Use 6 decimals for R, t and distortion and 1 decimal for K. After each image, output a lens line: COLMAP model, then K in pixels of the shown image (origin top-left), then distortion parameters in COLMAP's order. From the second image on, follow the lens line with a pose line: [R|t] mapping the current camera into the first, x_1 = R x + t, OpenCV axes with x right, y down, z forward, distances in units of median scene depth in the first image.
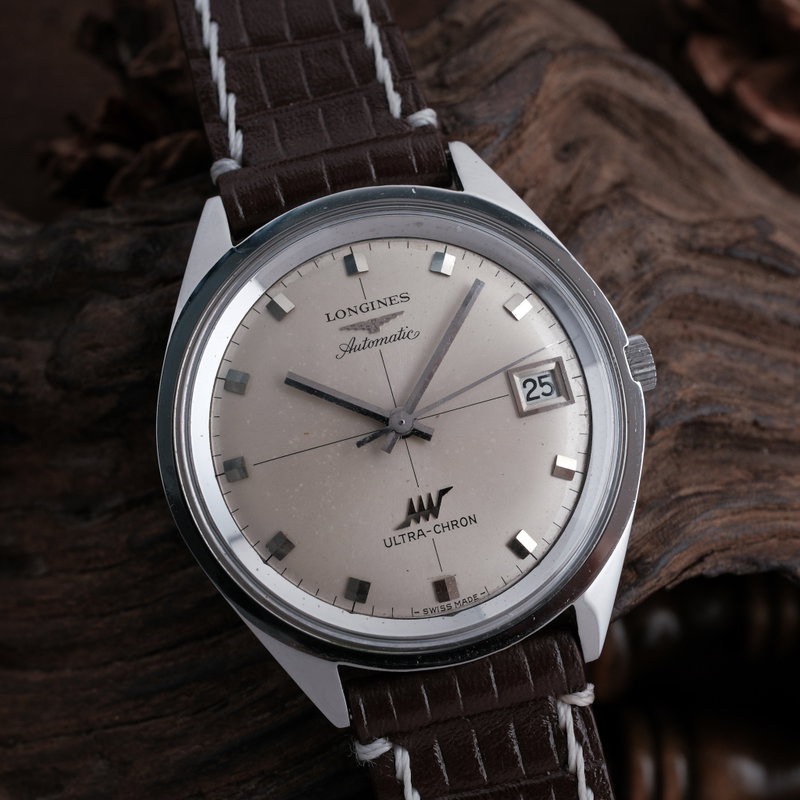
lens RADIAL K [[1831.5, 0, 400.0], [0, 1831.5, 400.0], [0, 0, 1]] dist [0.058394, 0.034055]
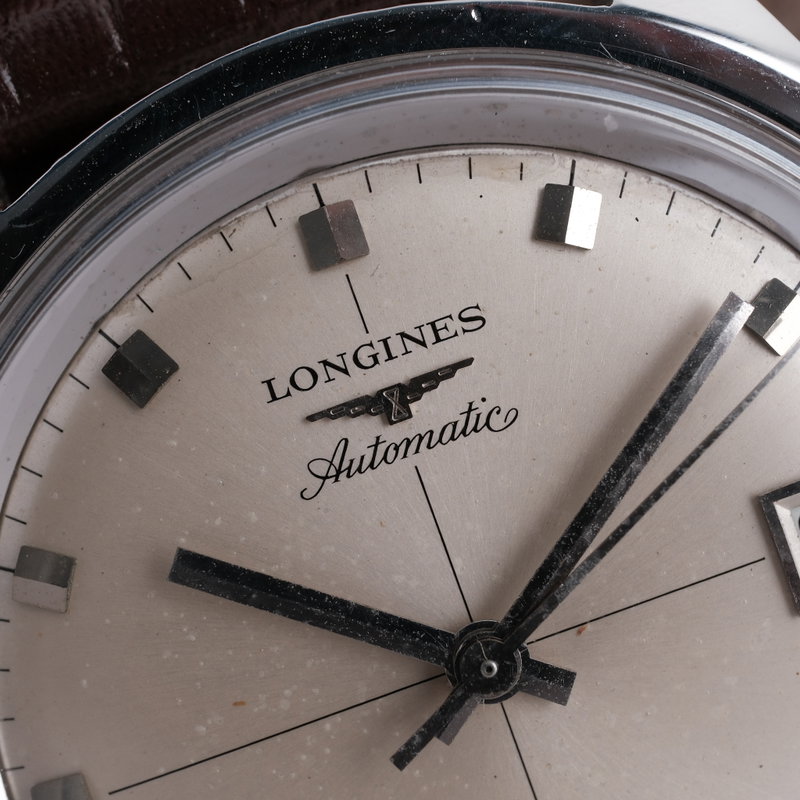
lens RADIAL K [[1831.5, 0, 400.0], [0, 1831.5, 400.0], [0, 0, 1]] dist [0.058394, 0.034055]
pose [[0.997322, -0.072838, -0.006640, -0.010747], [0.072438, 0.971121, 0.227327, -0.125660], [-0.010110, -0.227199, 0.973796, 0.636675]]
